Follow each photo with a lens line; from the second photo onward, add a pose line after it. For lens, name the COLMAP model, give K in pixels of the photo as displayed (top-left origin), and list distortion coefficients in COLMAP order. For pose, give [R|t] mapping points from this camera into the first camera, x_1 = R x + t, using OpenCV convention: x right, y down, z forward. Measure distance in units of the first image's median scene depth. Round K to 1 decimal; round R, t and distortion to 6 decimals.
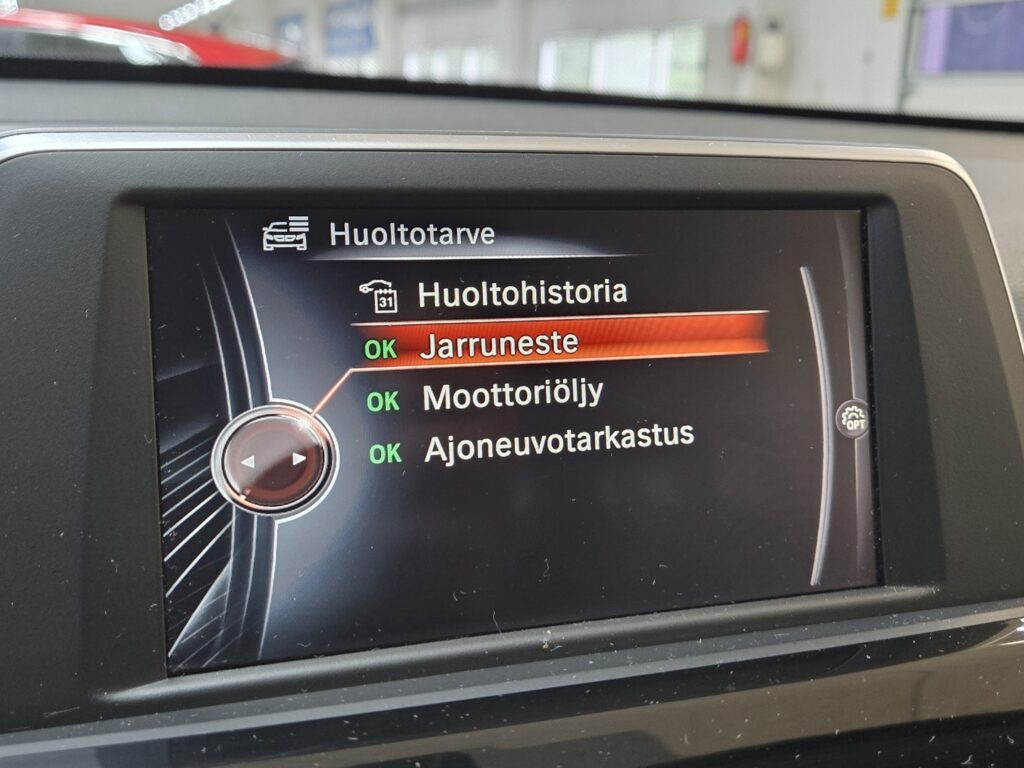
lens RADIAL K [[1126.7, 0, 530.6], [0, 1126.7, 354.6], [0, 0, 1]] dist [-0.014922, 0.000000]
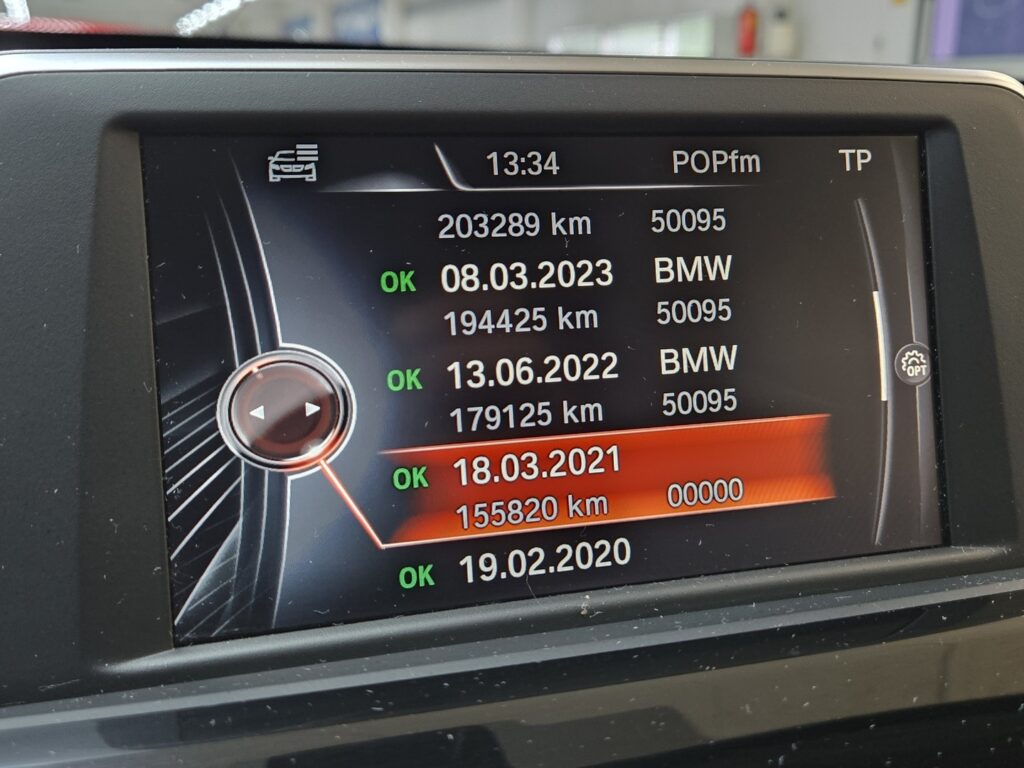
lens RADIAL K [[1126.7, 0, 507.9], [0, 1126.7, 361.3], [0, 0, 1]] dist [-0.014922, 0.000000]
pose [[0.999434, -0.017212, -0.028914, -0.019438], [0.017390, 0.999831, 0.005917, 0.050861], [0.028807, -0.006416, 0.999564, 0.089197]]
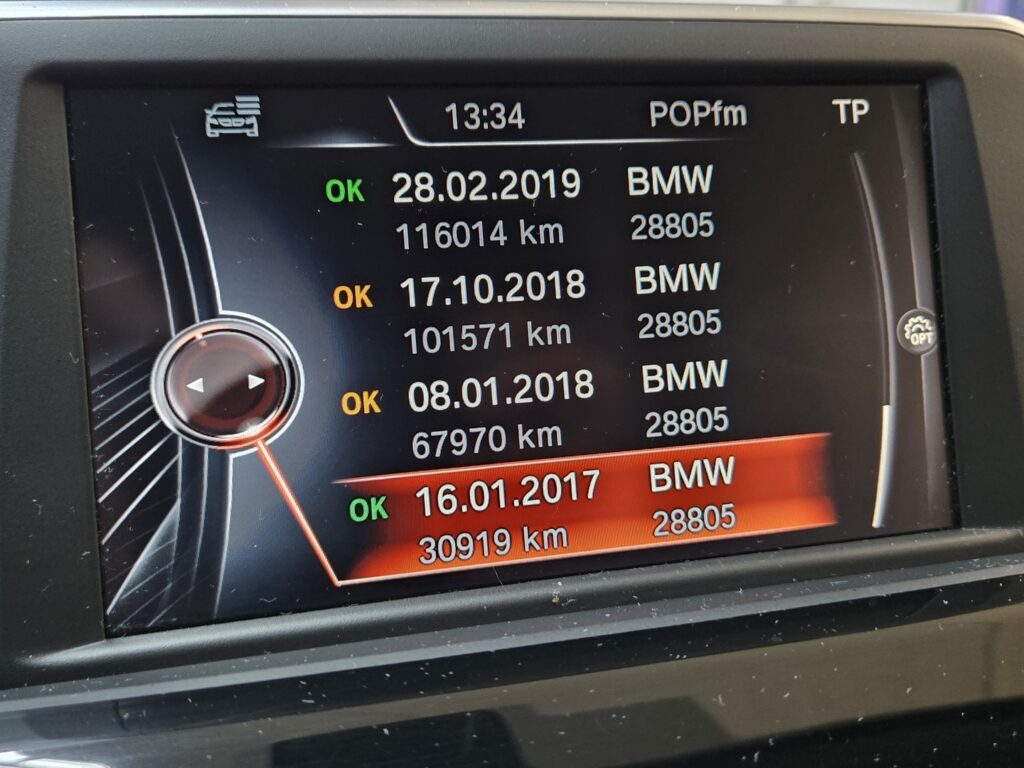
lens RADIAL K [[1126.7, 0, 523.1], [0, 1126.7, 367.7], [0, 0, 1]] dist [-0.014922, 0.000000]
pose [[0.997996, -0.029388, -0.056044, 0.043042], [0.029531, 0.999562, 0.001726, 0.086287], [0.055969, -0.003378, 0.998427, 0.162853]]
